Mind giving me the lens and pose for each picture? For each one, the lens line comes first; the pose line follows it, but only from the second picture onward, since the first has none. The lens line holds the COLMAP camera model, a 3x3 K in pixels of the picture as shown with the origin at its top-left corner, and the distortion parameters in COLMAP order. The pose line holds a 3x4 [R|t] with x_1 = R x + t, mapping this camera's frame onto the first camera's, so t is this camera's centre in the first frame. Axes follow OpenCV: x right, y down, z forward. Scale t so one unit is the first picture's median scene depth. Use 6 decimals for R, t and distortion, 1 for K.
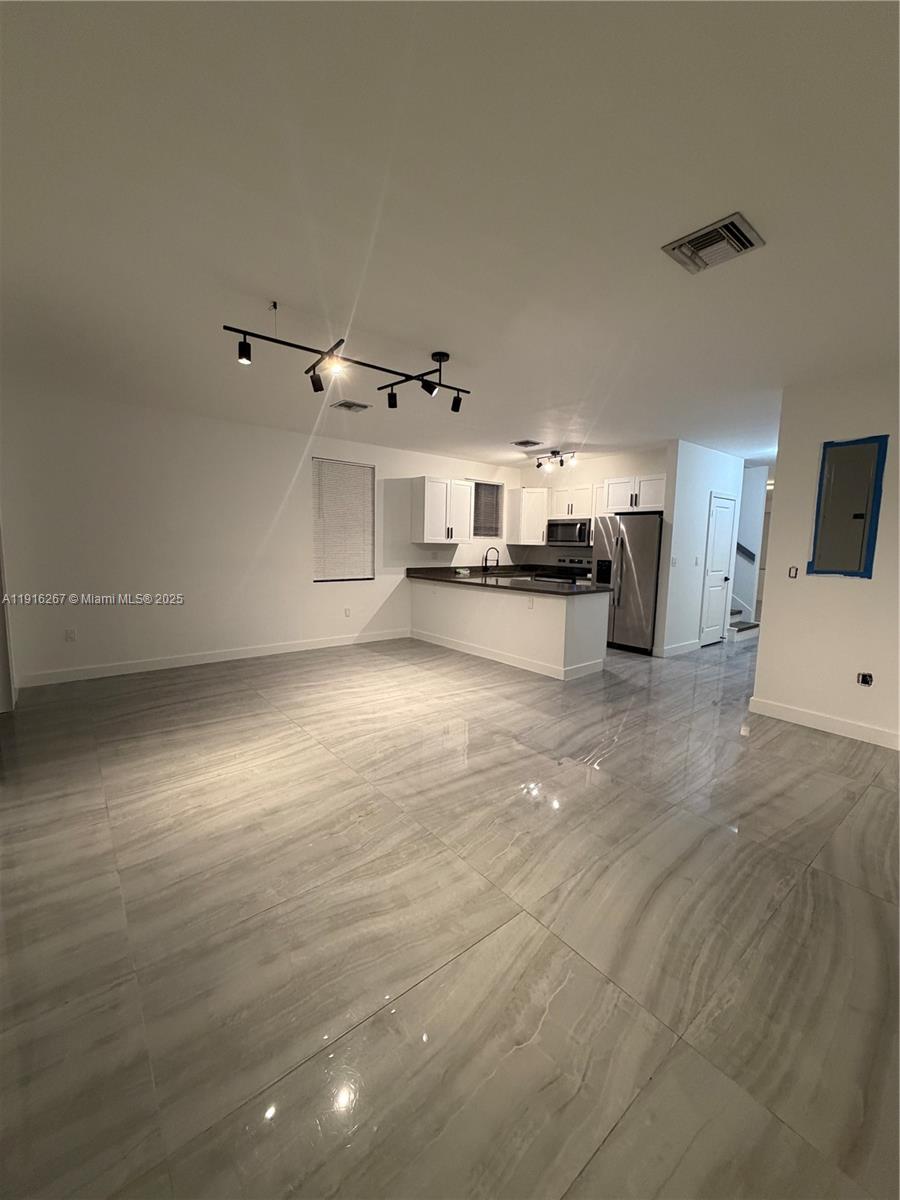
lens RADIAL K [[477.9, 0, 448.7], [0, 477.9, 604.9], [0, 0, 1]] dist [0.000109, 0.000189]
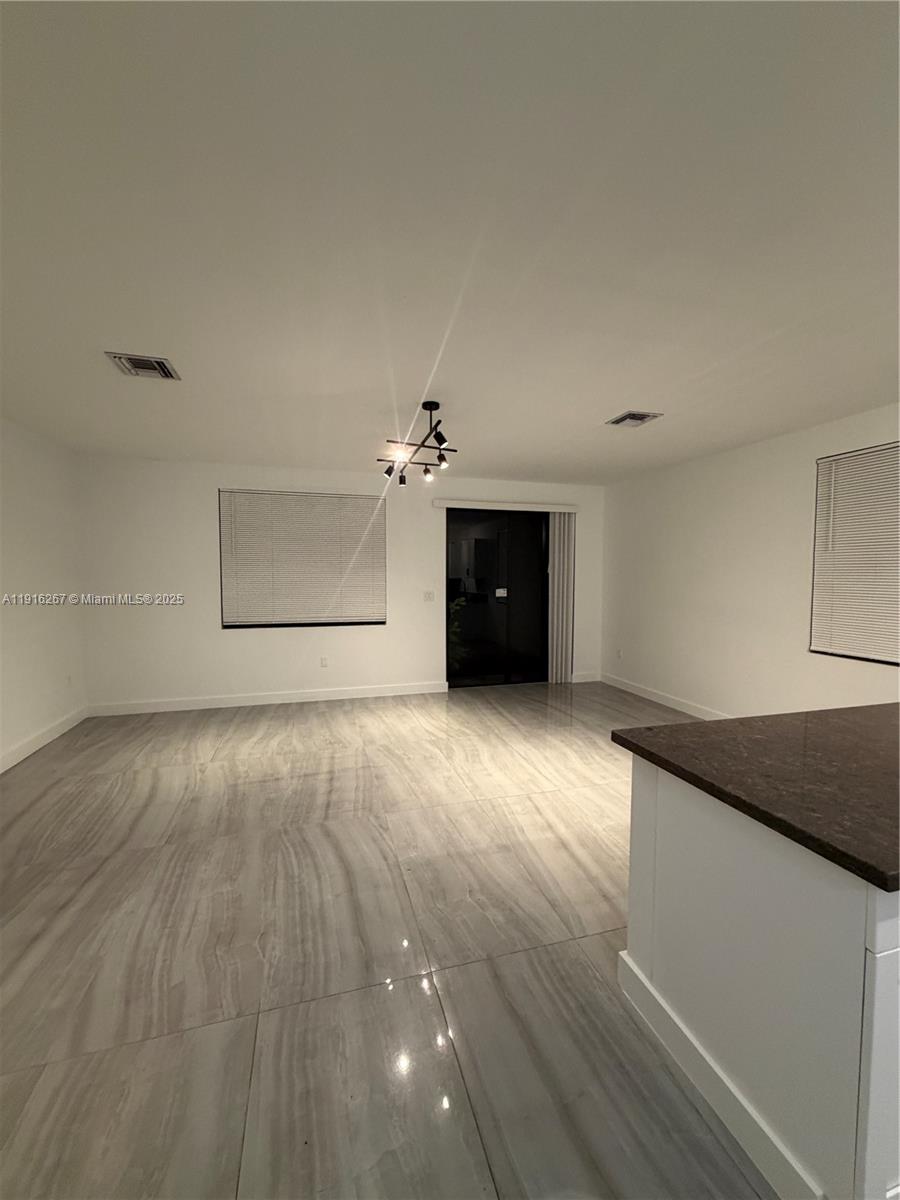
lens RADIAL K [[477.9, 0, 446.8], [0, 477.9, 596.9], [0, 0, 1]] dist [0.000109, 0.000189]
pose [[-0.393810, 0.024843, -0.918856, 0.796039], [-0.131150, 0.987889, 0.082919, -0.177640], [0.909788, 0.153162, -0.385782, 1.280784]]
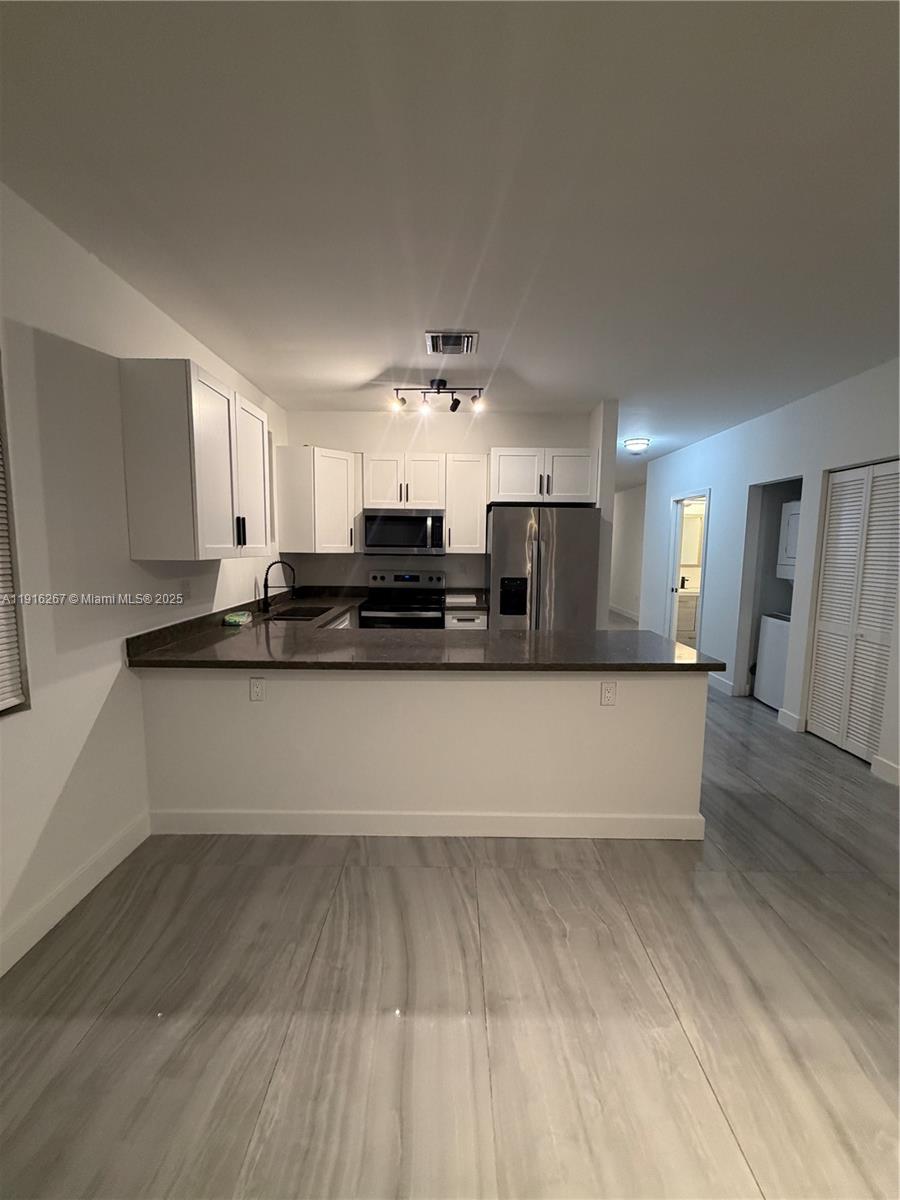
lens RADIAL K [[477.9, 0, 446.5], [0, 477.9, 600.2], [0, 0, 1]] dist [0.000109, 0.000189]
pose [[0.636547, -0.104096, 0.764181, -0.358867], [0.104509, 0.993352, 0.048260, -0.177650], [-0.764125, 0.049145, 0.643194, 1.145373]]
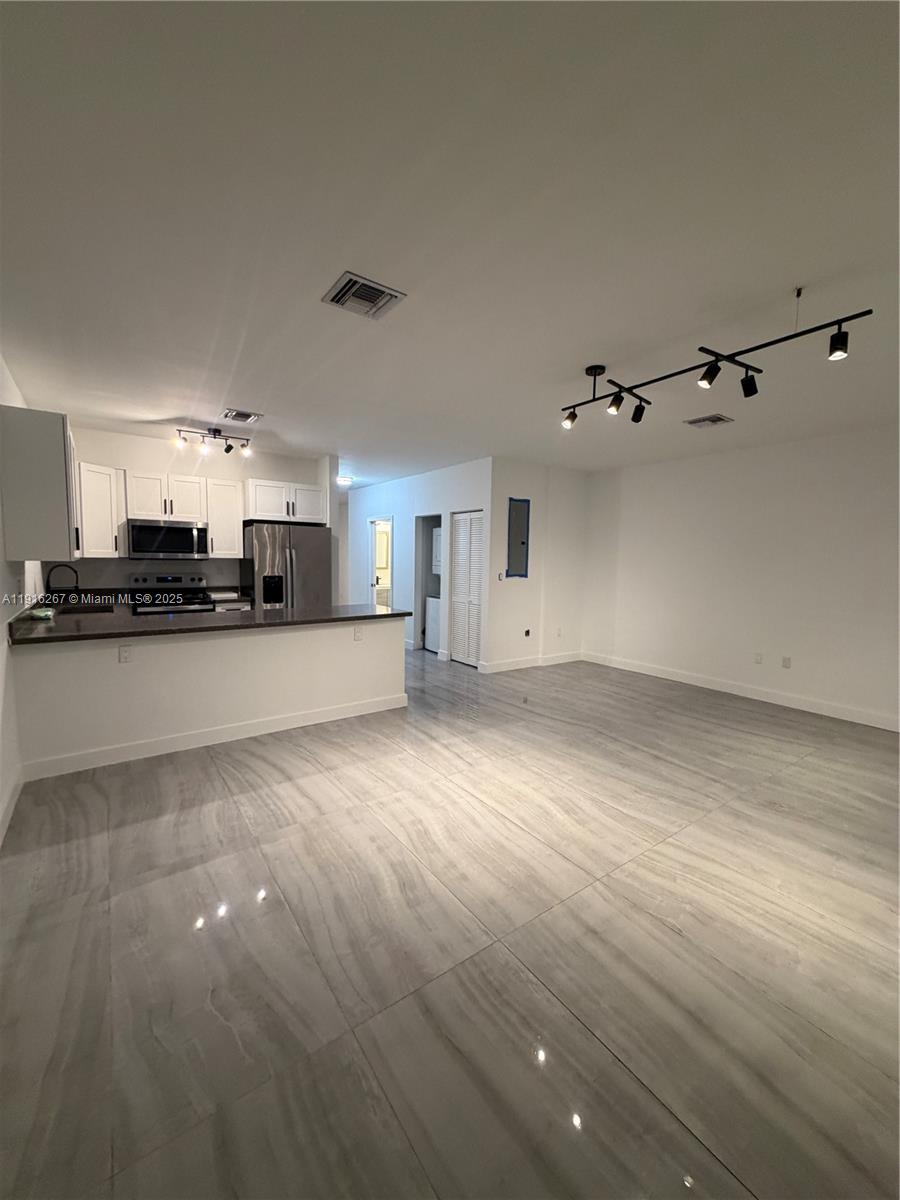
lens RADIAL K [[477.9, 0, 451.1], [0, 477.9, 600.6], [0, 0, 1]] dist [0.000109, 0.000189]
pose [[0.053628, -0.111399, 0.992328, -0.869319], [0.114200, 0.987922, 0.104733, -0.176423], [-0.992009, 0.107707, 0.065702, 1.087962]]
